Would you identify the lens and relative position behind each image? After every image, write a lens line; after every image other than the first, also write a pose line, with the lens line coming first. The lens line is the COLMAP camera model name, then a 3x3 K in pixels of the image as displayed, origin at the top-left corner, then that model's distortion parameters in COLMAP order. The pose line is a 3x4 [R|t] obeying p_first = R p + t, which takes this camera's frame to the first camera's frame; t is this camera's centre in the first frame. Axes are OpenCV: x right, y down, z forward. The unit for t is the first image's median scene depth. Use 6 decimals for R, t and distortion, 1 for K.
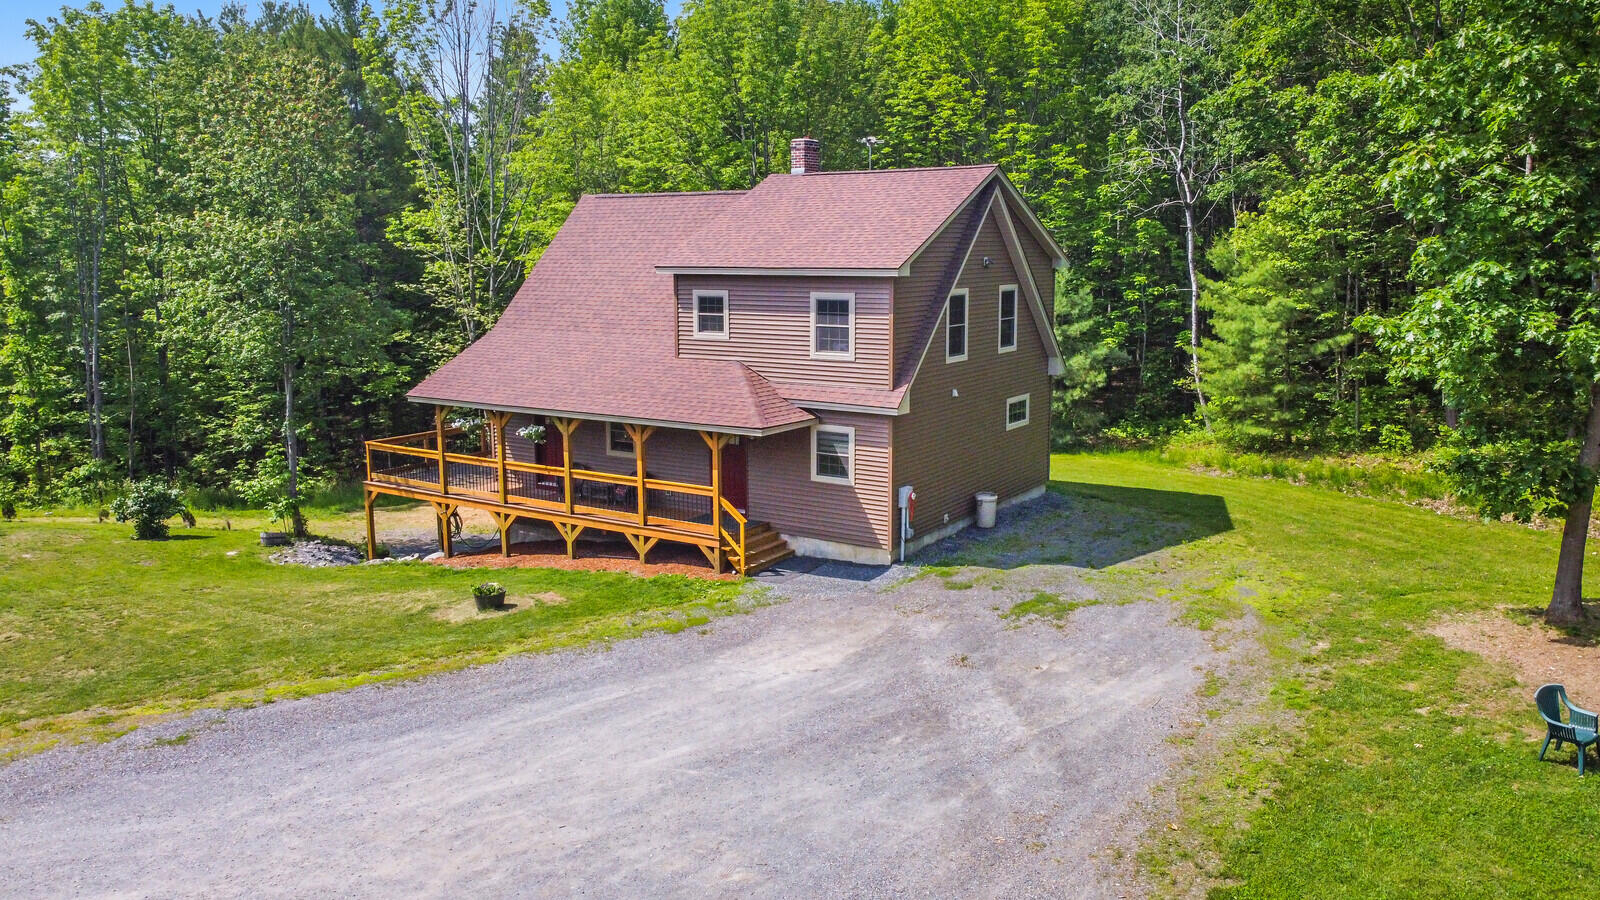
lens RADIAL K [[1210.2, 0, 797.4], [0, 1210.2, 437.2], [0, 0, 1]] dist [0.016317, -0.022815]
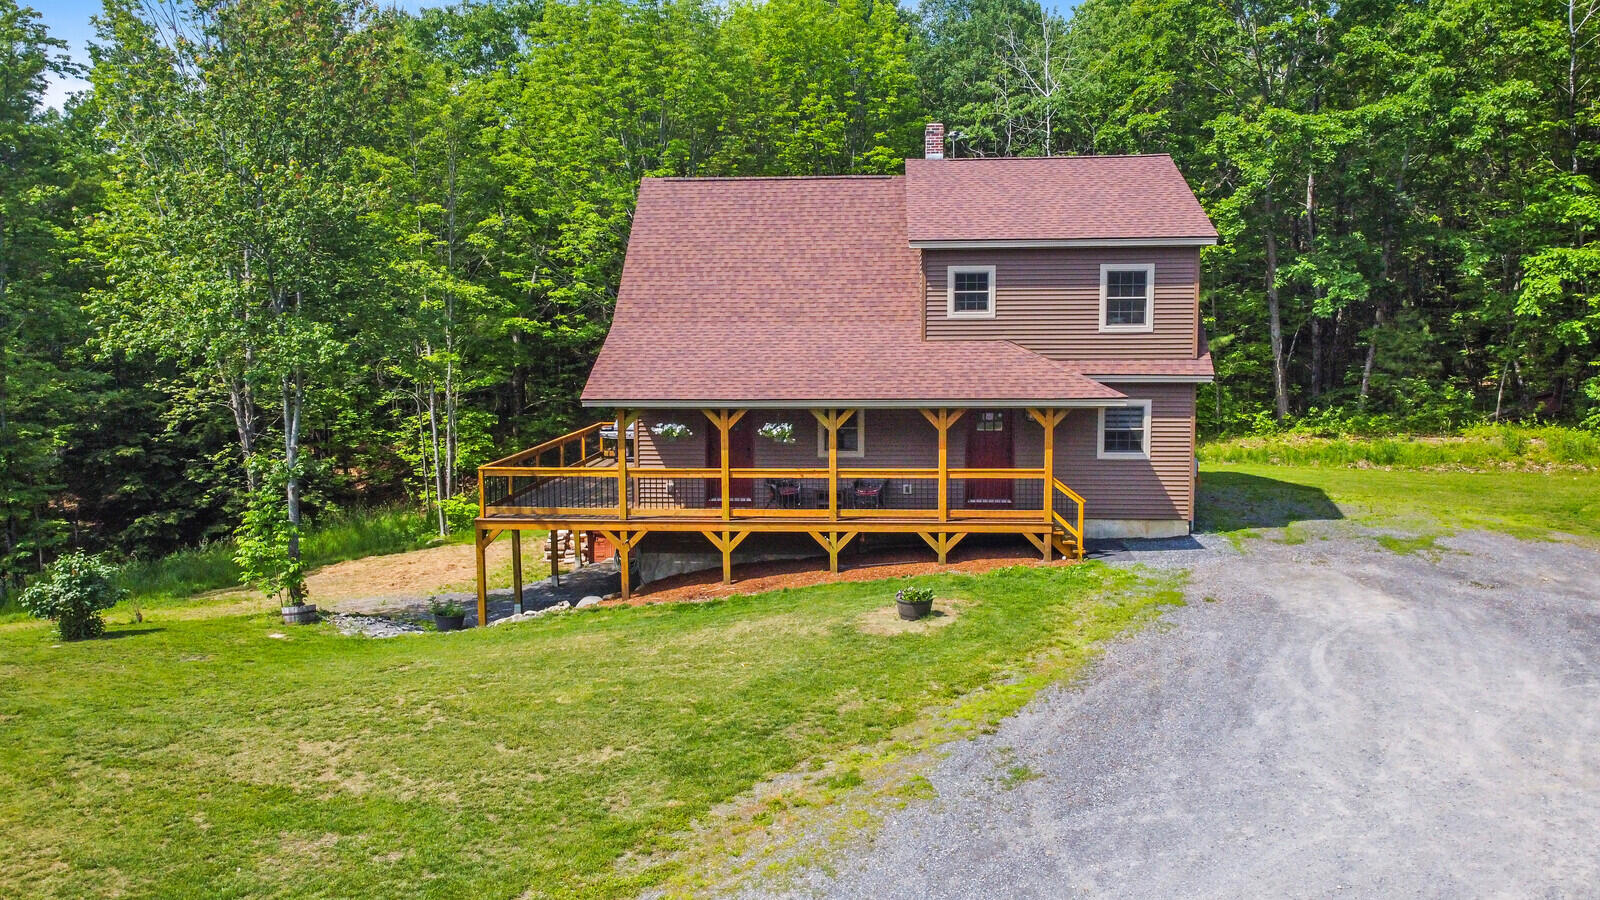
lens RADIAL K [[1210.2, 0, 800.8], [0, 1210.2, 446.3], [0, 0, 1]] dist [0.016317, -0.022815]
pose [[0.873462, -0.051718, 0.484138, -0.669237], [0.078268, 0.996326, -0.034776, 0.040908], [-0.480561, 0.068268, 0.874300, 0.263067]]
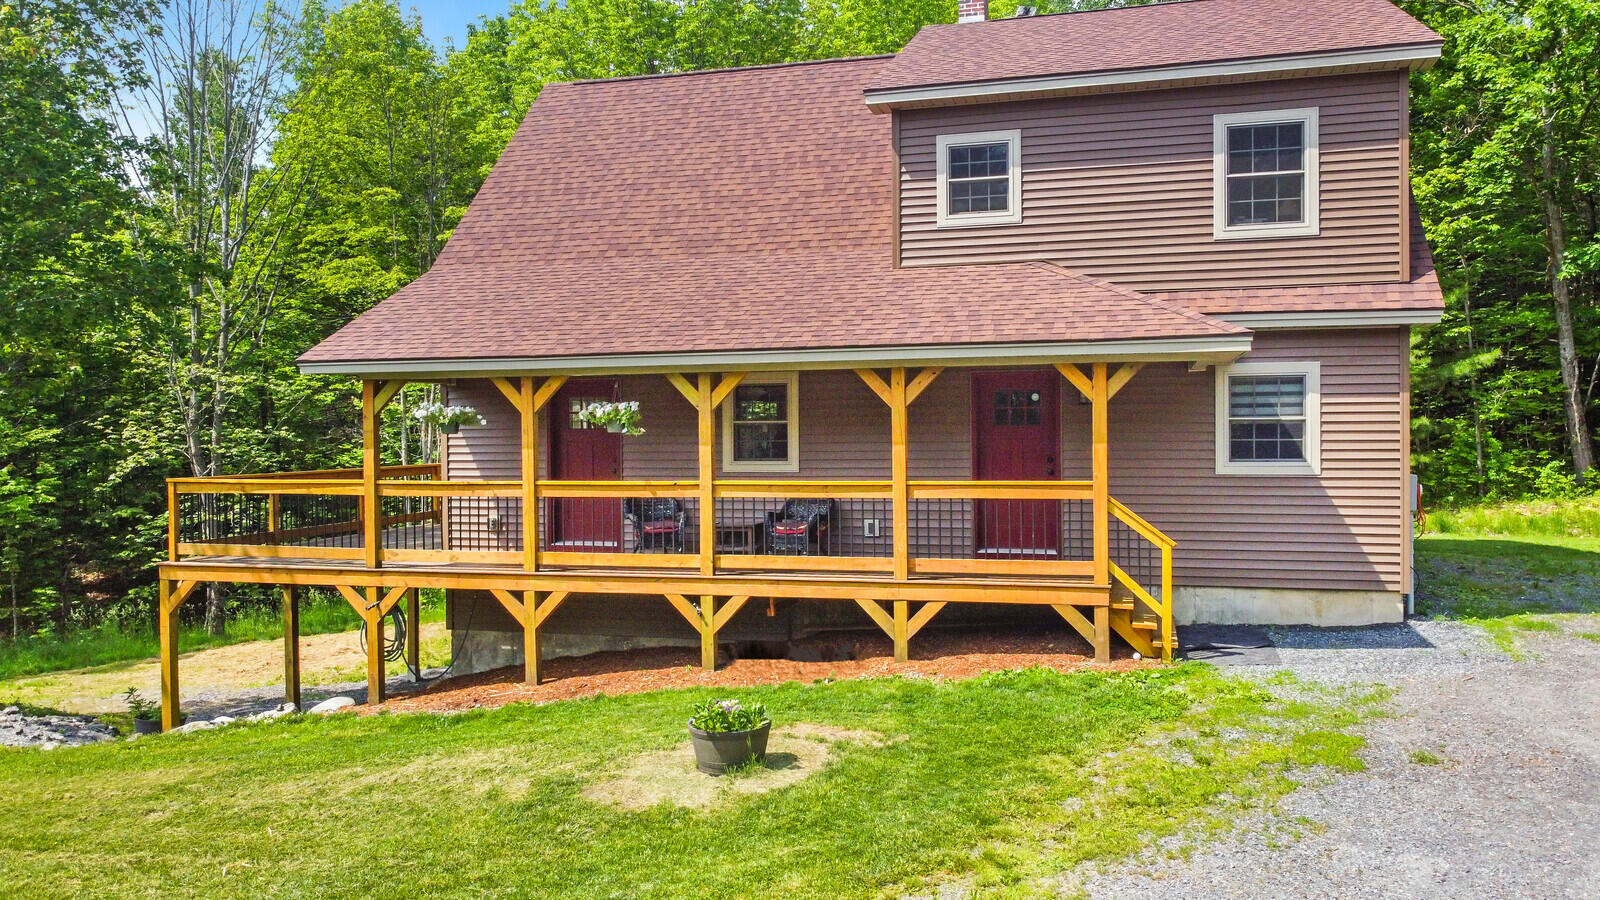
lens RADIAL K [[1210.2, 0, 800.1], [0, 1210.2, 443.4], [0, 0, 1]] dist [0.016317, -0.022815]
pose [[0.949622, -0.007889, 0.313297, -0.324708], [0.053802, 0.988946, -0.138173, 0.085453], [-0.308744, 0.148068, 0.939549, 0.561977]]
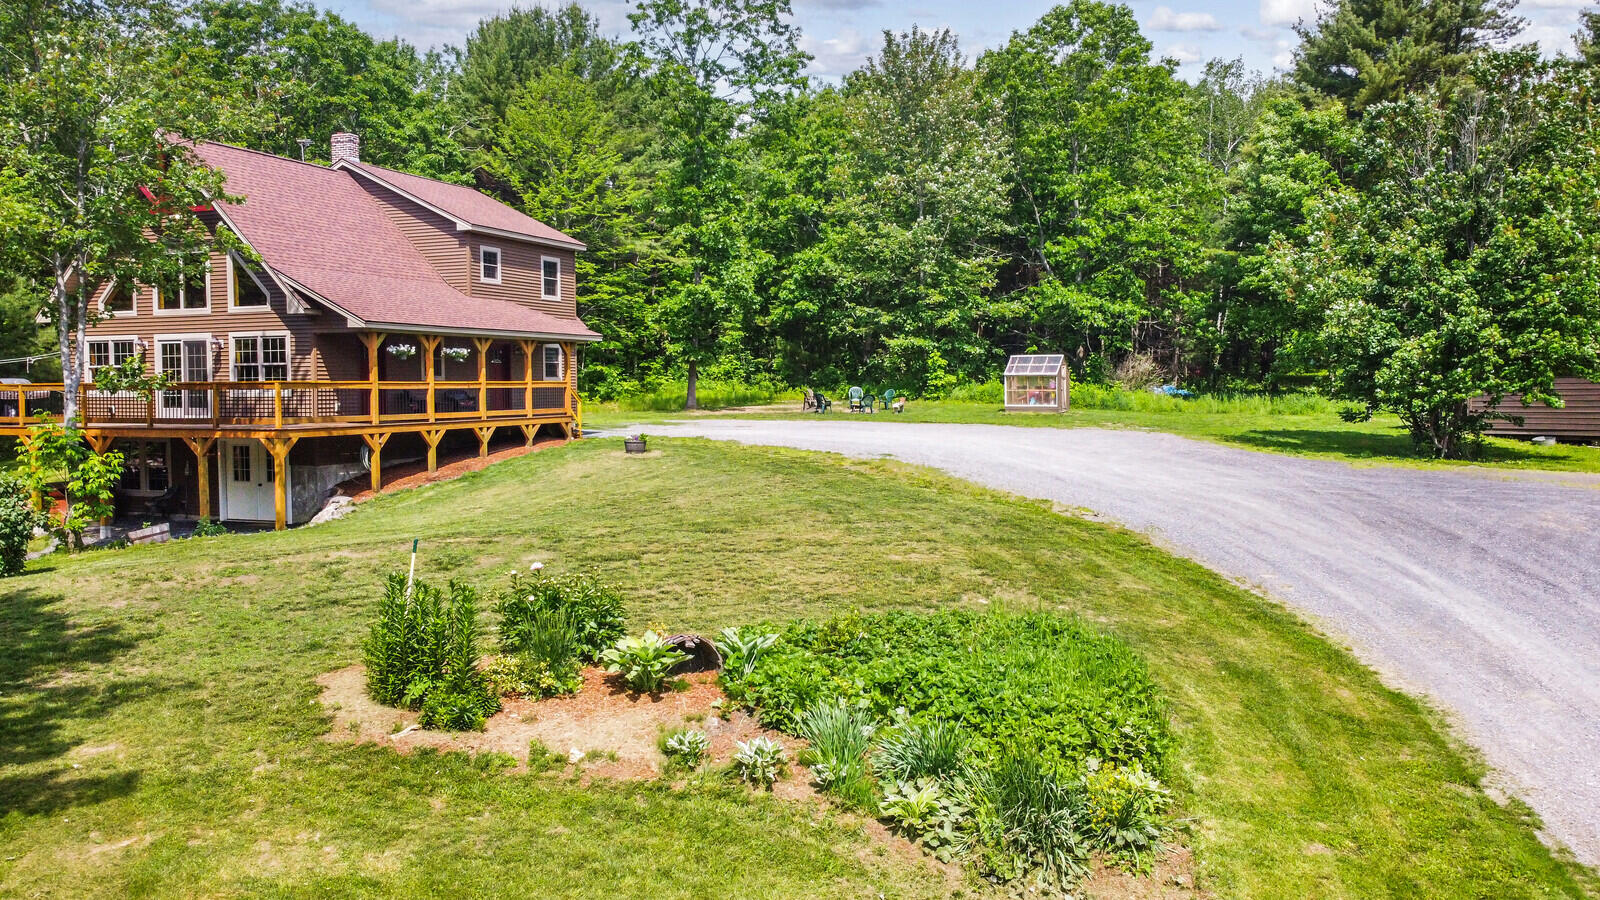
lens RADIAL K [[1210.2, 0, 805.0], [0, 1210.2, 442.2], [0, 0, 1]] dist [0.016317, -0.022815]
pose [[-0.199212, -0.041324, 0.979085, -1.529691], [0.159198, 0.984474, 0.073943, 0.050820], [-0.966939, 0.170599, -0.189540, 0.985396]]
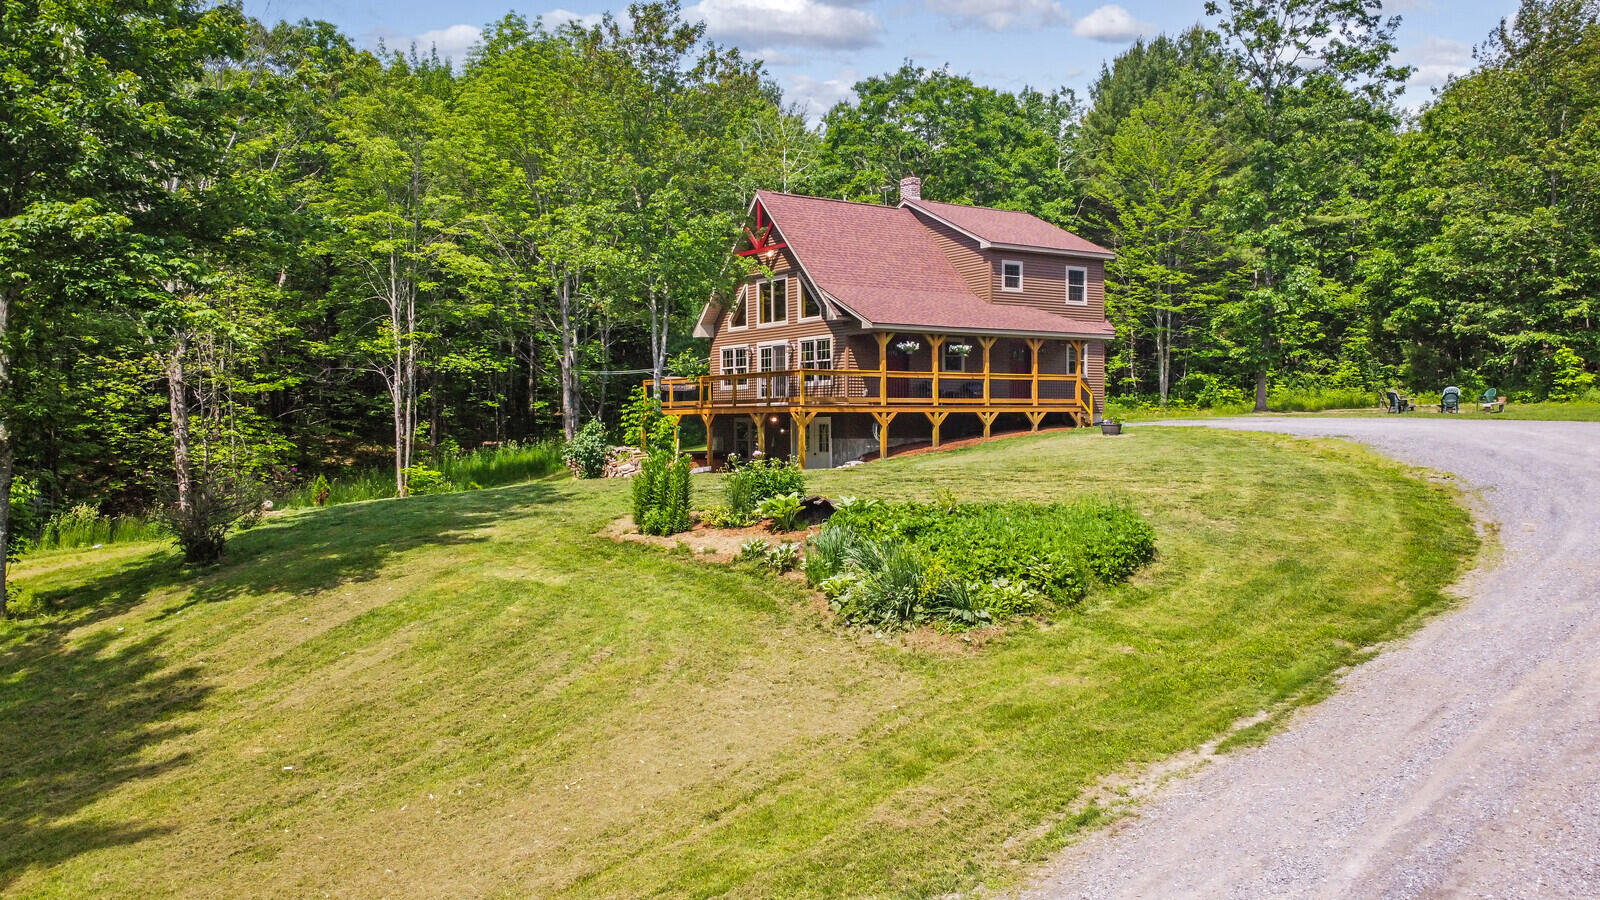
lens RADIAL K [[1210.2, 0, 791.7], [0, 1210.2, 427.5], [0, 0, 1]] dist [0.016317, -0.022815]
pose [[0.393790, -0.003504, 0.919194, -1.689858], [0.145997, 0.987537, -0.058782, 0.148099], [-0.907532, 0.157347, 0.389394, 0.703502]]
